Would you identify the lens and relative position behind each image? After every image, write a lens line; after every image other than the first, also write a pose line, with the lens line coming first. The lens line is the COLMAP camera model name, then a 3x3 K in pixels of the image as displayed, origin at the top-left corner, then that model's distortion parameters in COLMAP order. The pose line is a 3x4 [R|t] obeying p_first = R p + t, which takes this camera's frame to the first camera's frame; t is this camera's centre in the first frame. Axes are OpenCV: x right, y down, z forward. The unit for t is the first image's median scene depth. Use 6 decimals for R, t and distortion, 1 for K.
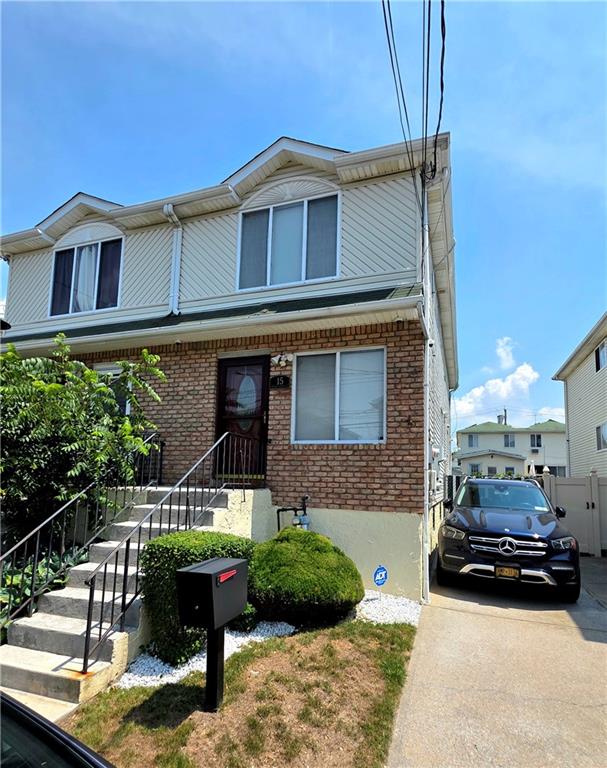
lens RADIAL K [[626.3, 0, 303.6], [0, 626.3, 384.0], [0, 0, 1]] dist [0.005970, -0.009034]
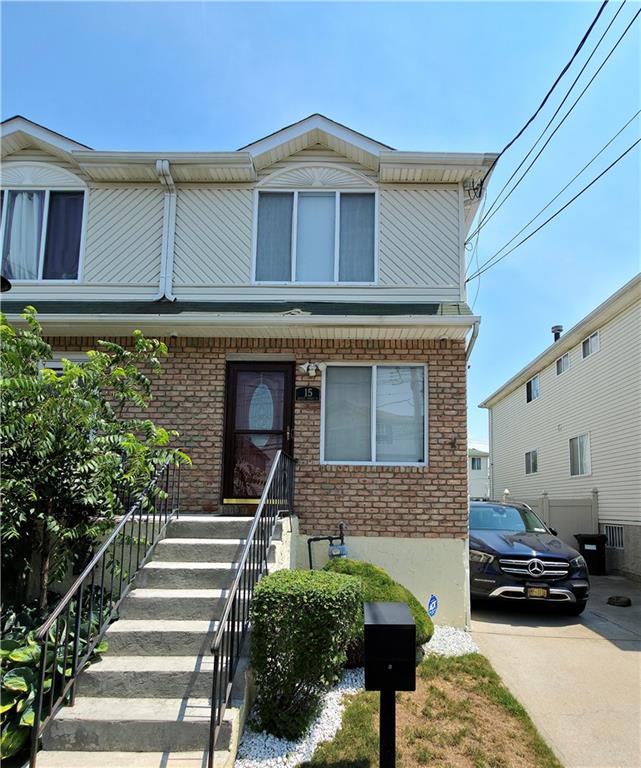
lens RADIAL K [[623.3, 0, 341.9], [0, 623.3, 419.0], [0, 0, 1]] dist [-0.002382, 0.000490]
pose [[0.897635, 0.050359, 0.437853, -0.381786], [-0.062164, 0.997986, 0.012661, 0.018391], [-0.436334, -0.038584, 0.898957, 0.198742]]
